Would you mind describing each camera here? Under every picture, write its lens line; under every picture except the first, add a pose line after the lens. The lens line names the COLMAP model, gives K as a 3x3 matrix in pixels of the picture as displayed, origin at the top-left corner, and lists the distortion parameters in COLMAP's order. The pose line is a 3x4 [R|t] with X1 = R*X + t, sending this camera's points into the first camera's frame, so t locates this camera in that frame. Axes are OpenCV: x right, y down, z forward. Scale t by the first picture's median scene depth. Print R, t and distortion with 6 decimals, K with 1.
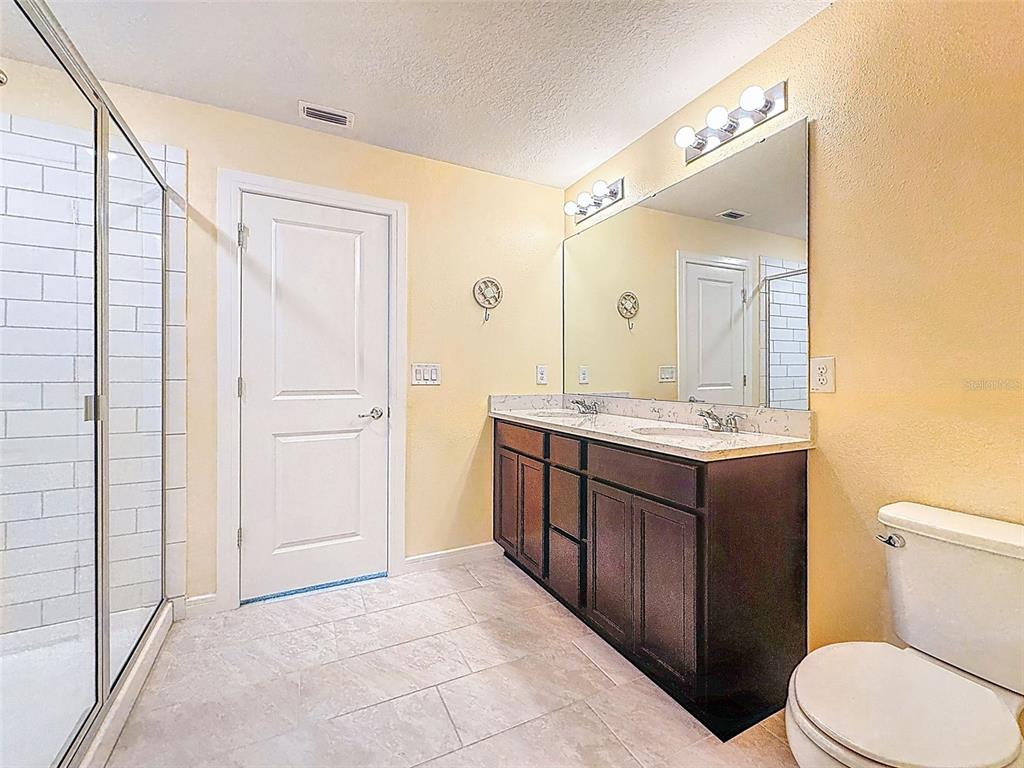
lens RADIAL K [[409.9, 0, 512.0], [0, 409.9, 384.0], [0, 0, 1]] dist [-0.000804, 0.000227]
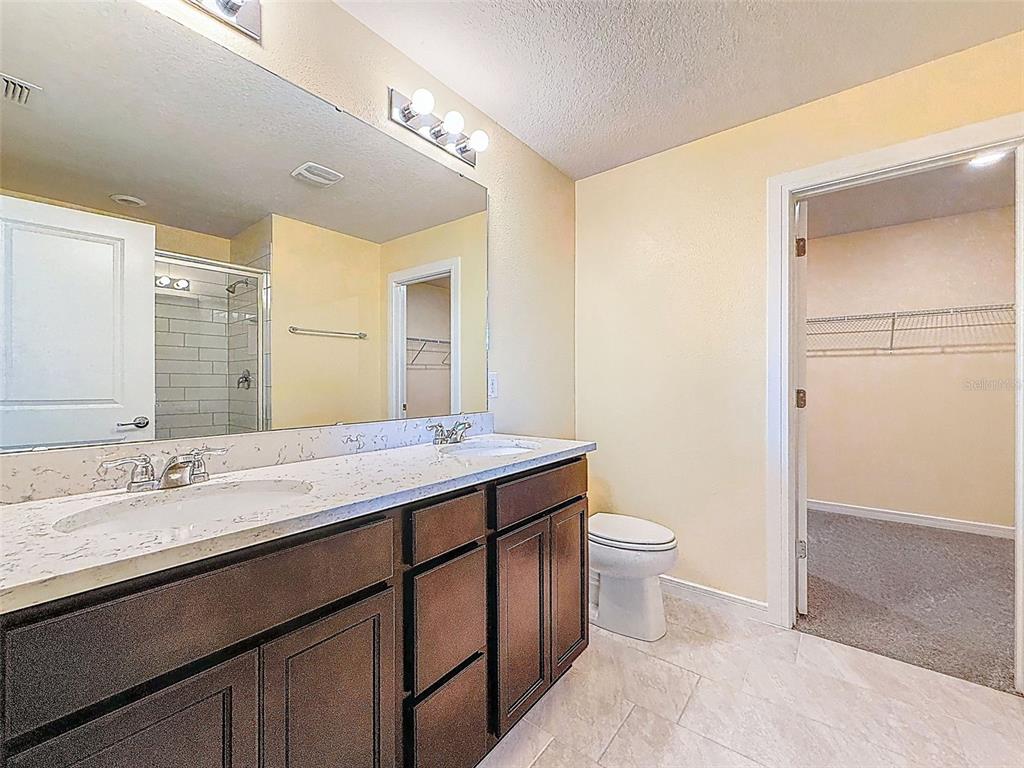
lens RADIAL K [[409.9, 0, 512.0], [0, 409.9, 384.0], [0, 0, 1]] dist [-0.000804, 0.000227]
pose [[-0.393383, -0.002161, 0.919372, -0.438299], [0.001567, 0.999994, 0.003020, -0.022733], [-0.919374, 0.002628, -0.393377, 1.225400]]
